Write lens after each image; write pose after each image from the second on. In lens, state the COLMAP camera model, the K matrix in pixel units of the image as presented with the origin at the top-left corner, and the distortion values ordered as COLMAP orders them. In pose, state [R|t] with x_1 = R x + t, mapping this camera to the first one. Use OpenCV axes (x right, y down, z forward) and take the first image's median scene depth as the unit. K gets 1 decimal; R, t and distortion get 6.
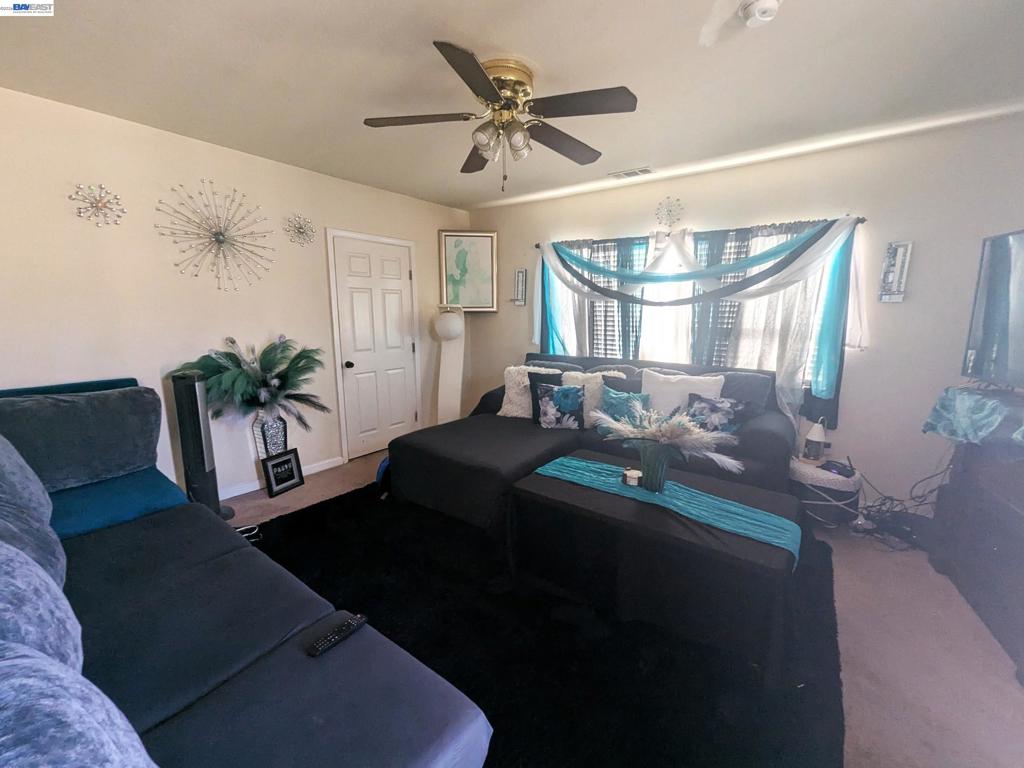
lens RADIAL K [[422.1, 0, 512.5], [0, 422.1, 384.5], [0, 0, 1]] dist [0.002408, -0.001338]
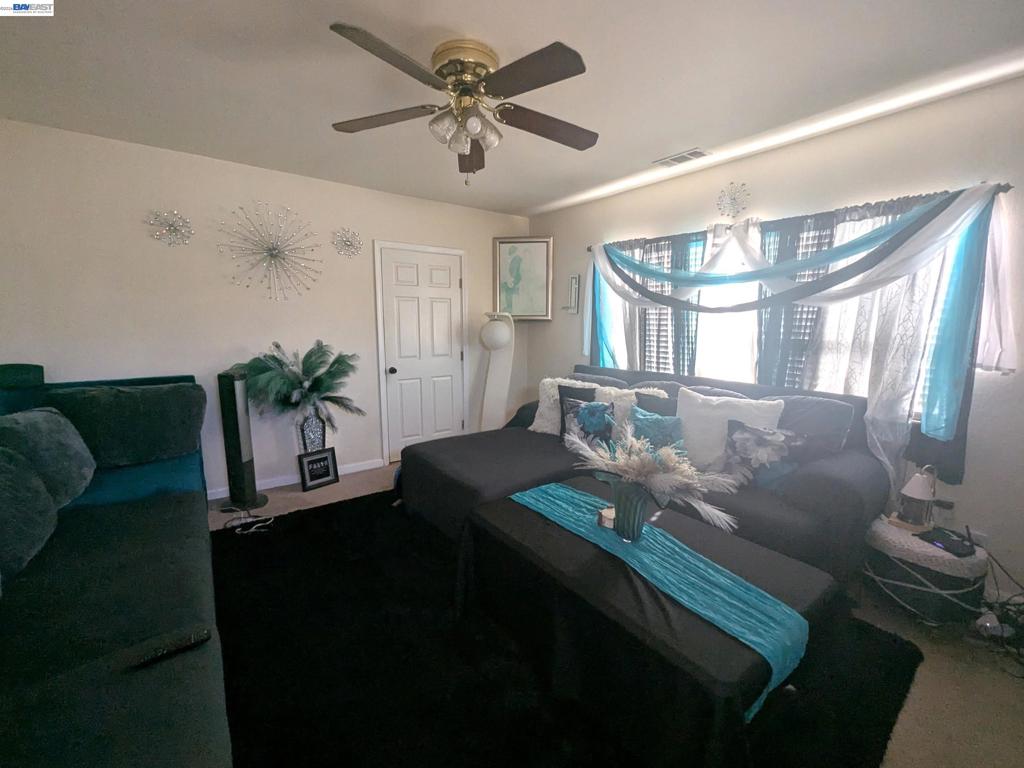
lens RADIAL K [[422.1, 0, 511.9], [0, 422.1, 384.1], [0, 0, 1]] dist [0.002408, -0.001338]
pose [[0.961318, 0.042048, -0.272214, 0.220492], [-0.049465, 0.998567, -0.020439, -0.009308], [0.270964, 0.033114, 0.962020, 0.106342]]
